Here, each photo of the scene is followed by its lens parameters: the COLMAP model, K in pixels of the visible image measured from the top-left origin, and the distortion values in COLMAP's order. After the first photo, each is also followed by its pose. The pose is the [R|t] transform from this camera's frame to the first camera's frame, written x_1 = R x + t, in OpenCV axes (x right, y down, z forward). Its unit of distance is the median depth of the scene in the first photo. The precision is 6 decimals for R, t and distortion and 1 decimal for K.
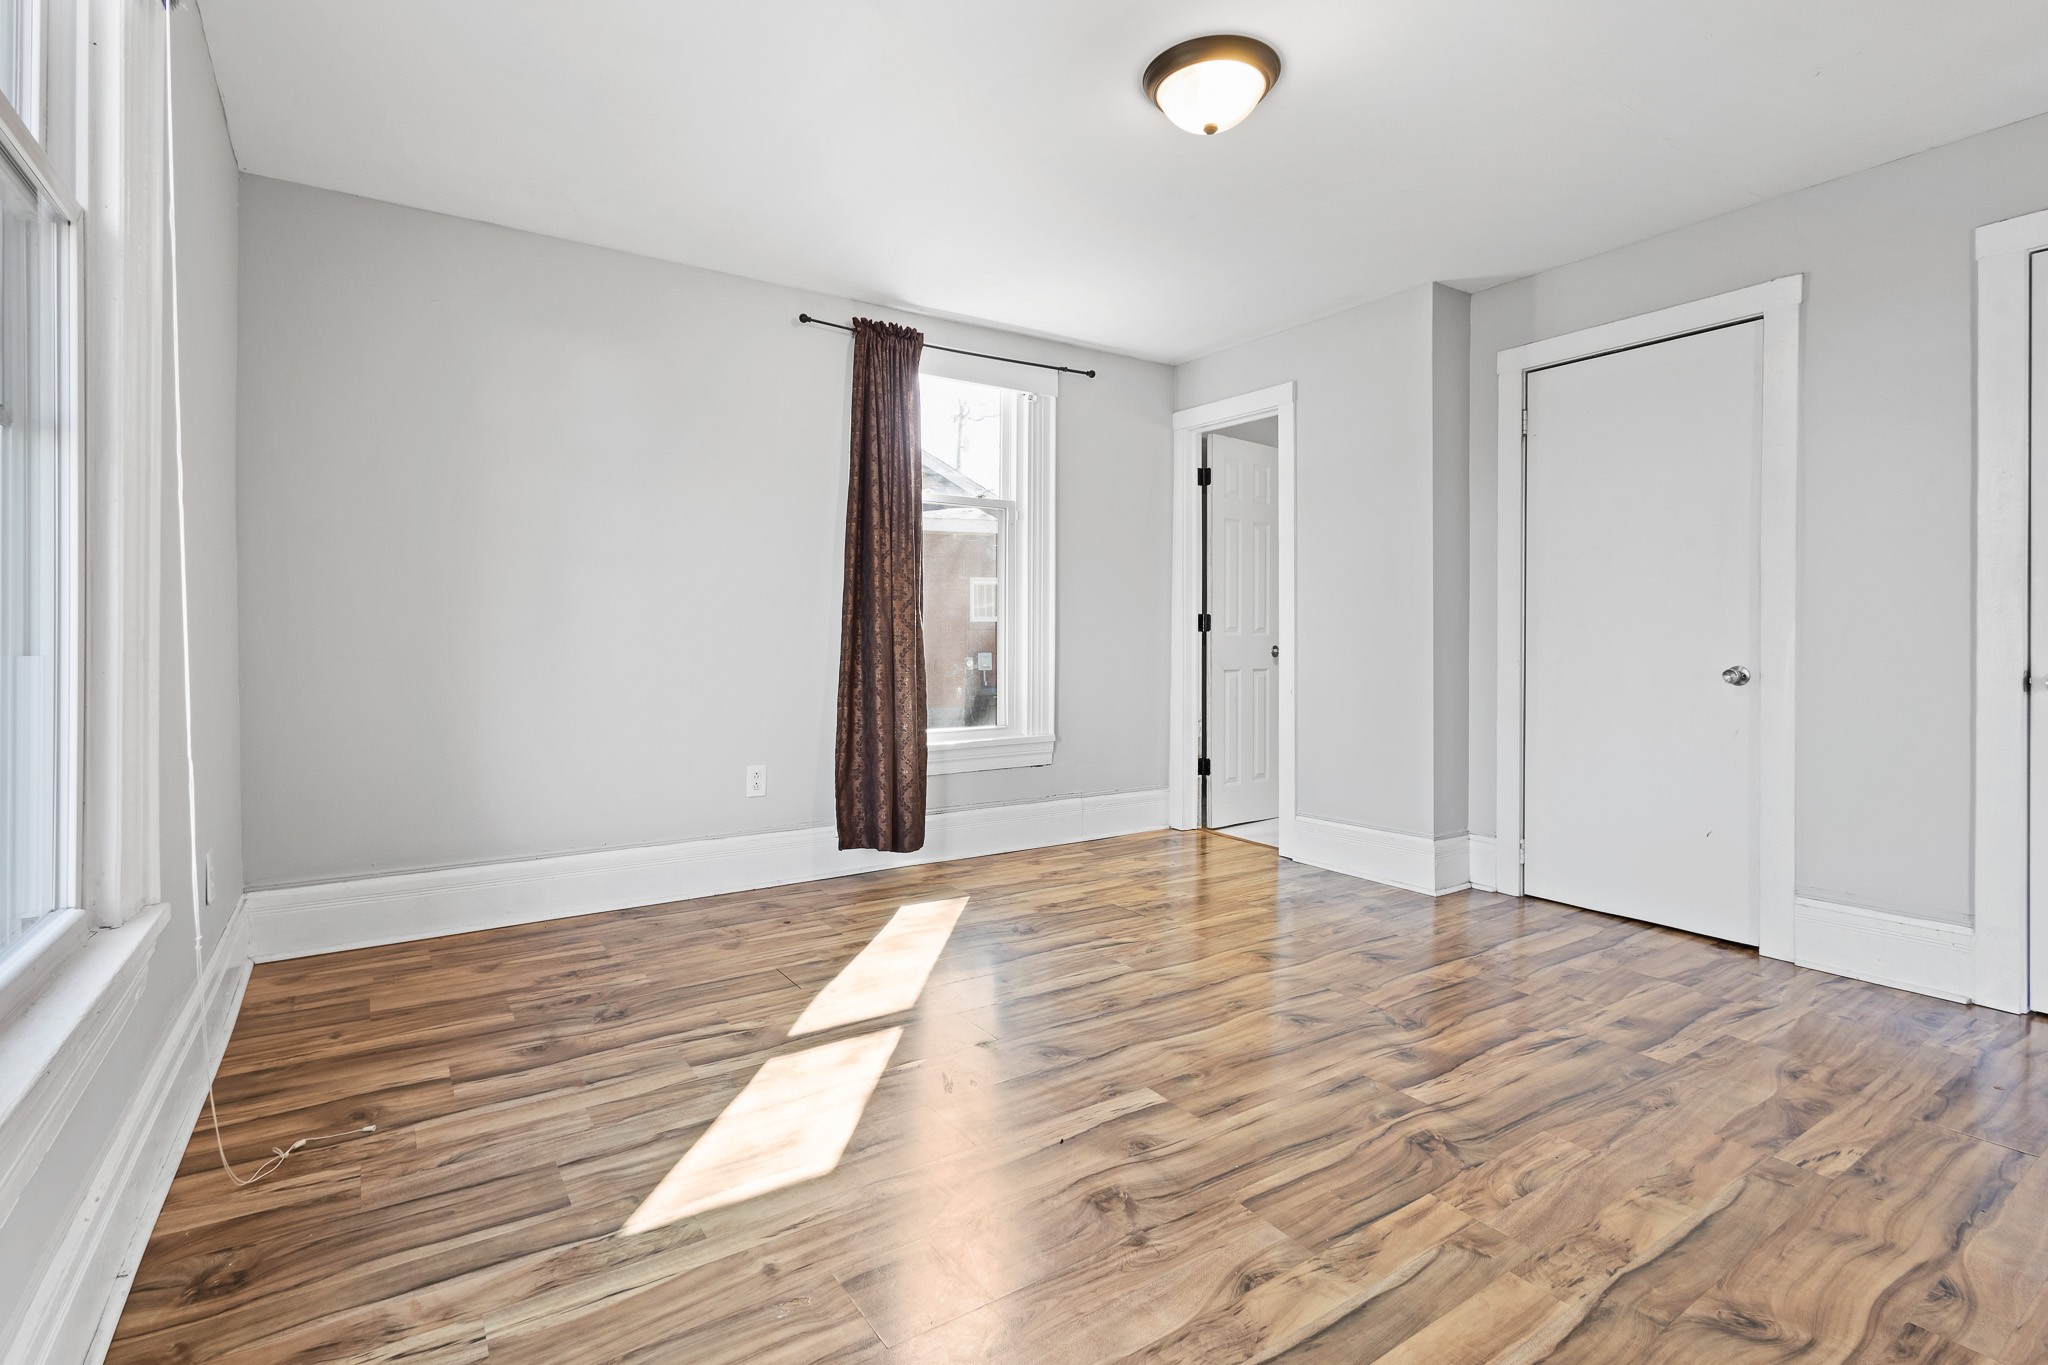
lens RADIAL K [[1009.9, 0, 1021.0], [0, 1009.9, 646.2], [0, 0, 1]] dist [0.011706, 0.000362]
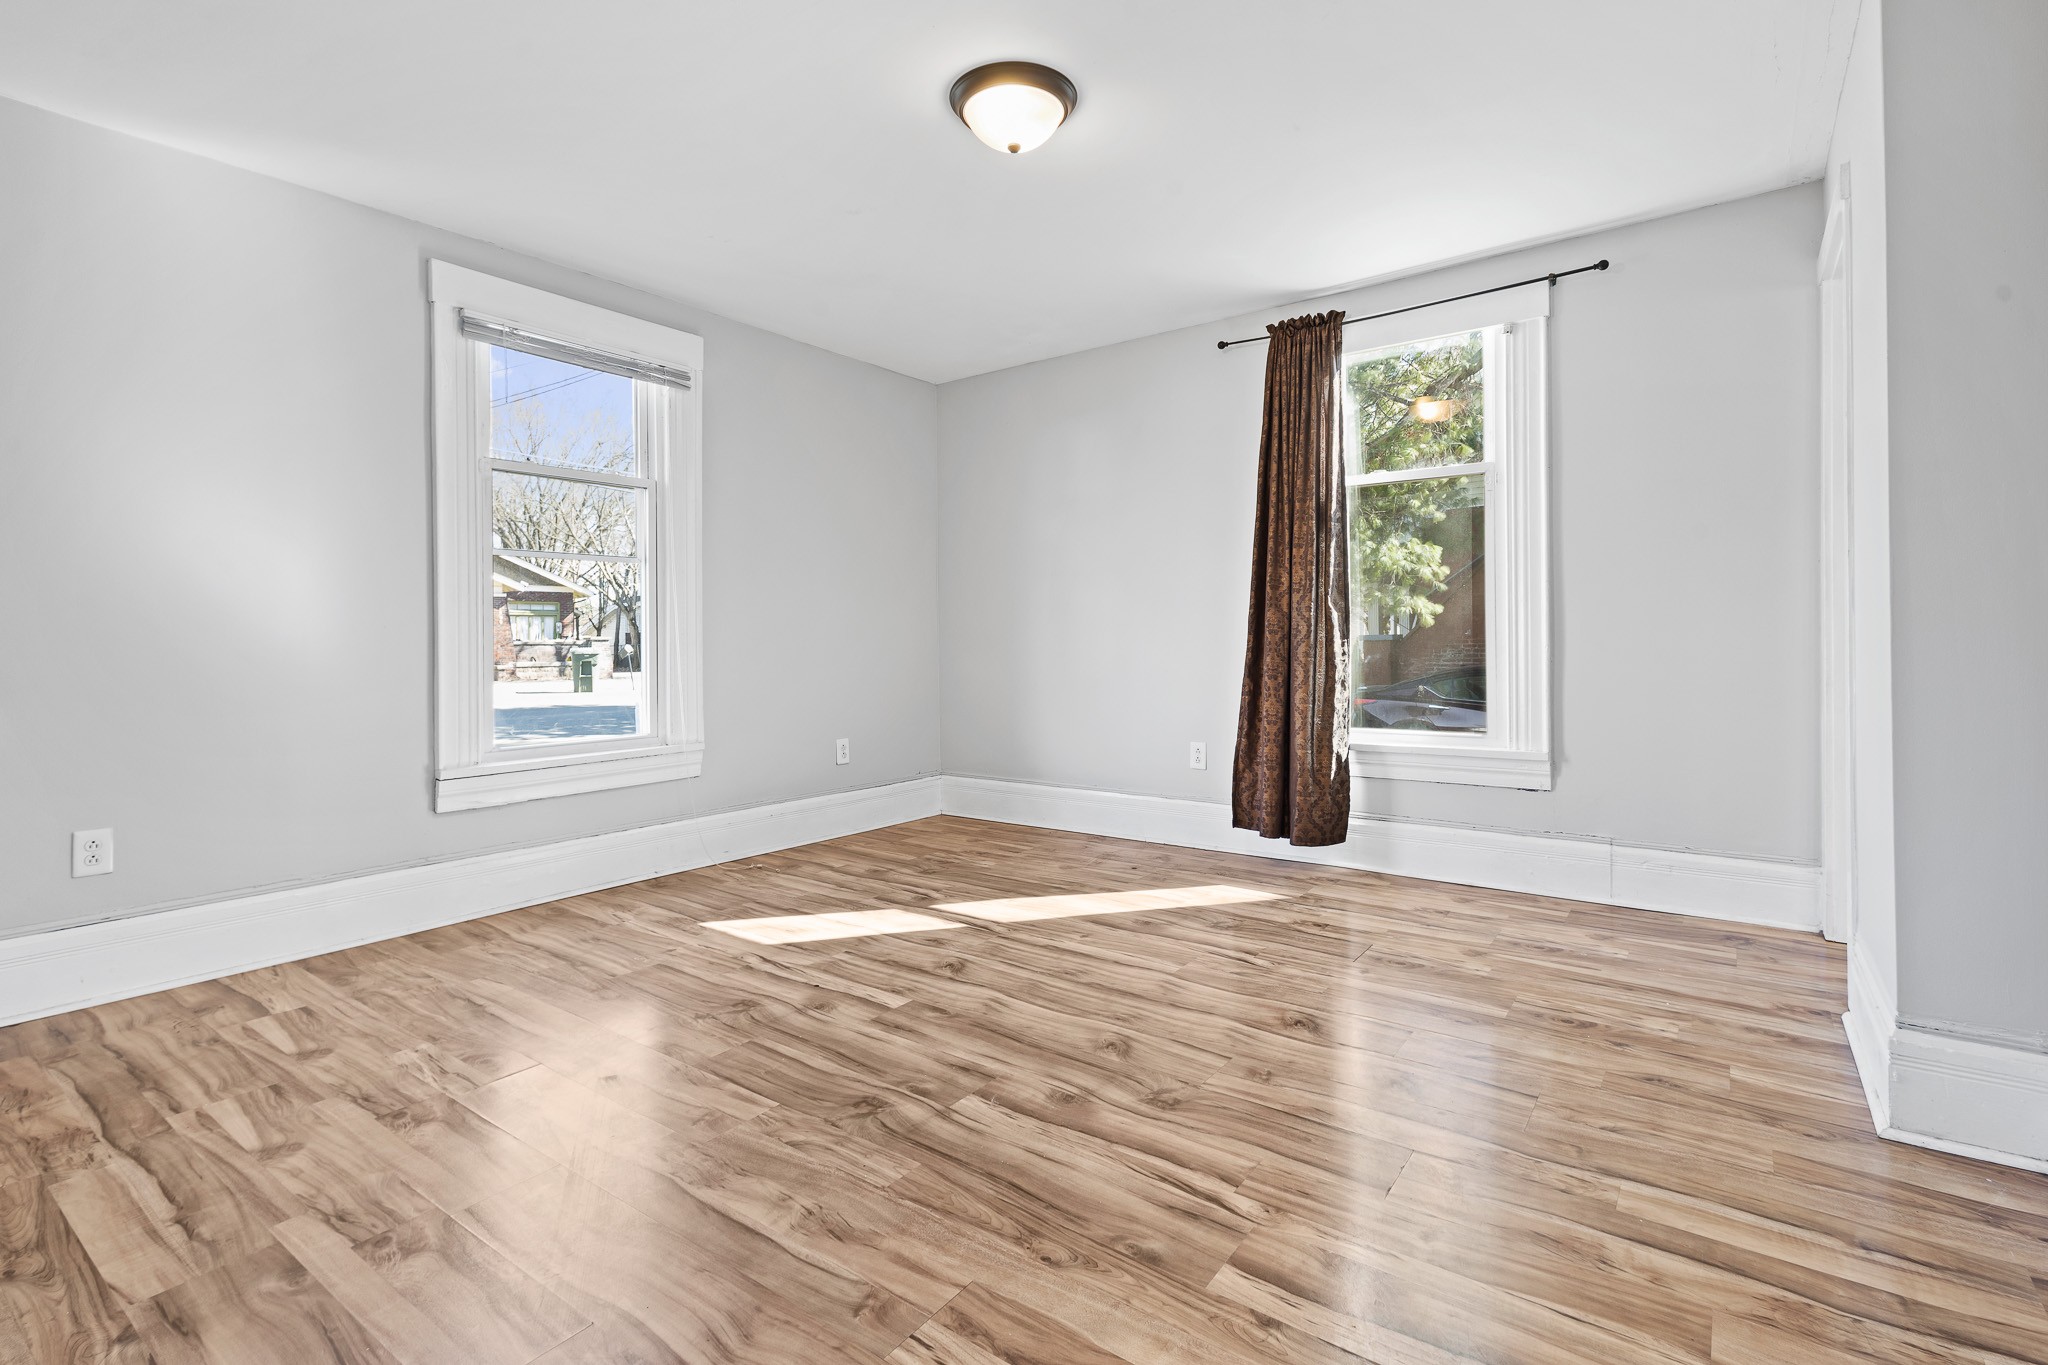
lens RADIAL K [[1046.2, 0, 1028.3], [0, 1046.2, 633.8], [0, 0, 1]] dist [0.016030, -0.000201]
pose [[0.273229, -0.010567, -0.961891, 1.313670], [0.001903, 0.999944, -0.010444, 0.008847], [0.961947, 0.001023, 0.273233, 0.751895]]
